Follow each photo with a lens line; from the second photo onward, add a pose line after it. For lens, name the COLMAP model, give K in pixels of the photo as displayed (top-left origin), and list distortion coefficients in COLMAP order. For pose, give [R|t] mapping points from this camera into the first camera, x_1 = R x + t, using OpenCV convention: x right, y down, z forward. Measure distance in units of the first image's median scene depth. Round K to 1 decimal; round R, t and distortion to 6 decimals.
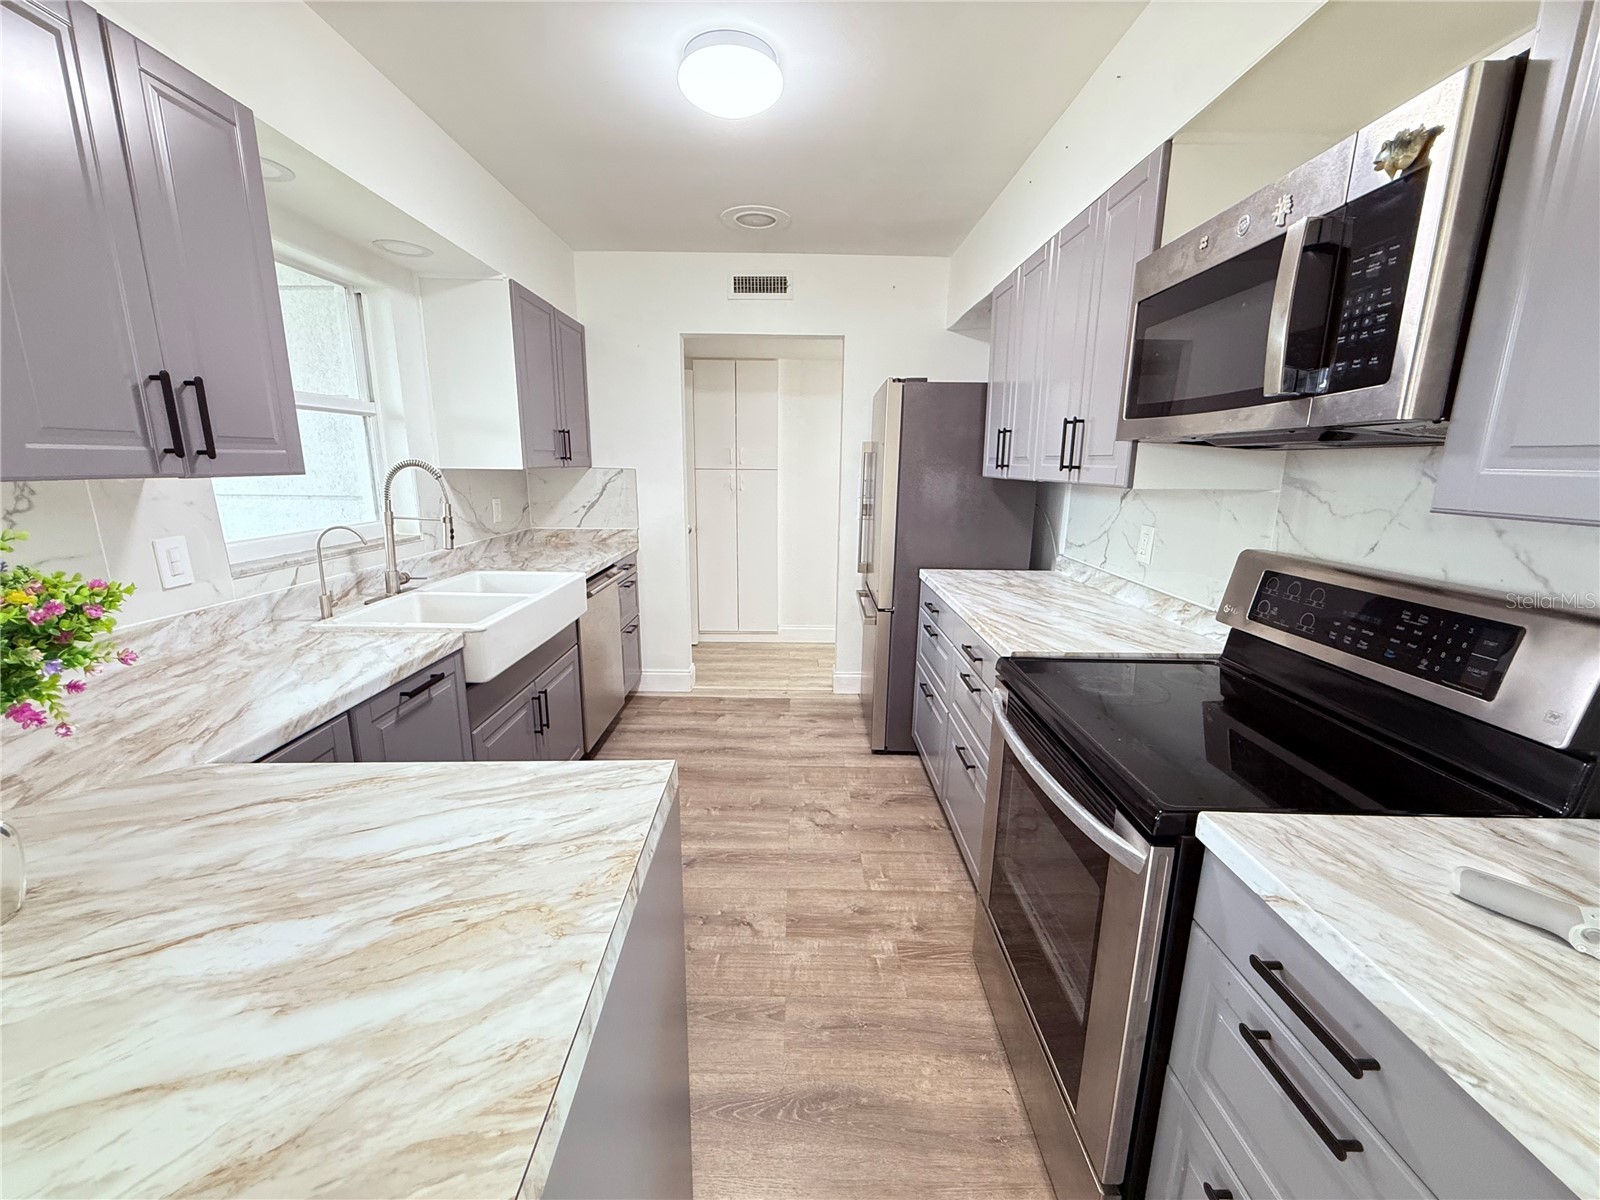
lens RADIAL K [[639.2, 0, 794.8], [0, 639.2, 599.0], [0, 0, 1]] dist [0.001005, -0.000300]
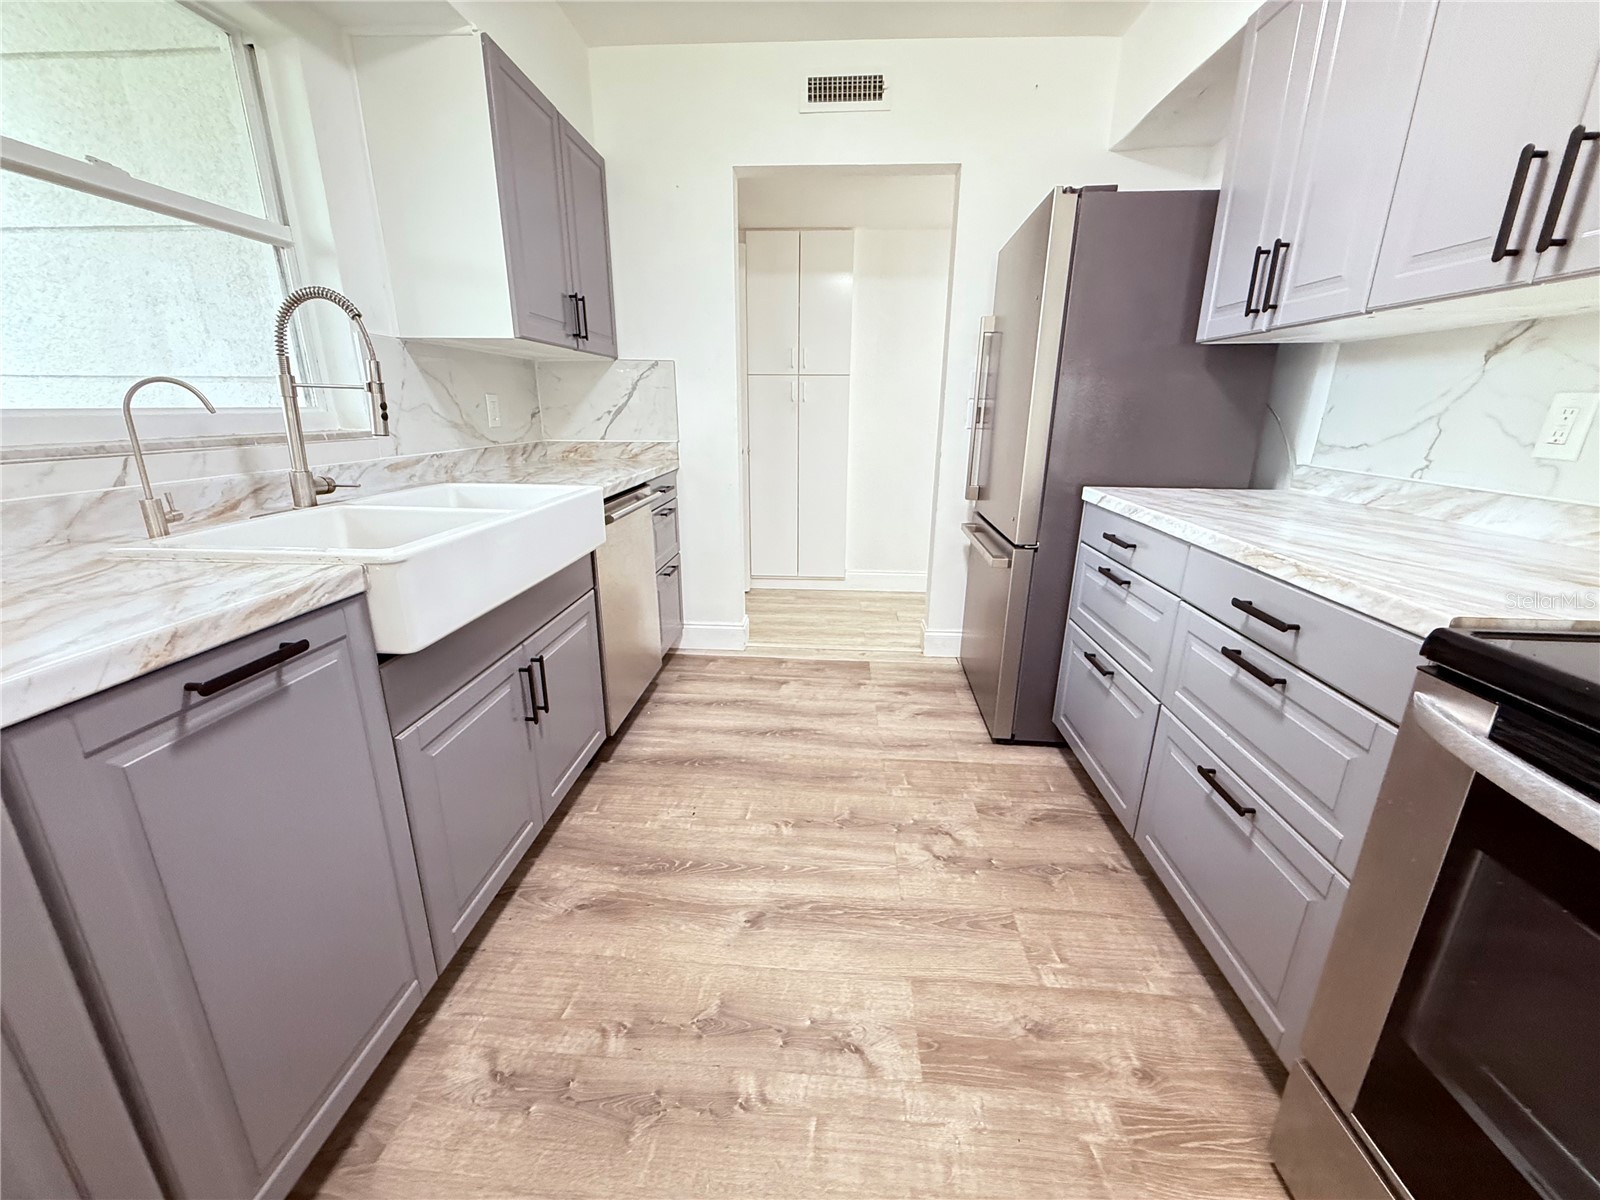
lens RADIAL K [[639.2, 0, 794.8], [0, 639.2, 599.0], [0, 0, 1]] dist [0.001005, -0.000300]
pose [[0.997945, 0.014949, -0.062302, -0.068861], [-0.009836, 0.996618, 0.081578, 0.020493], [0.063311, -0.080797, 0.994718, 0.290509]]
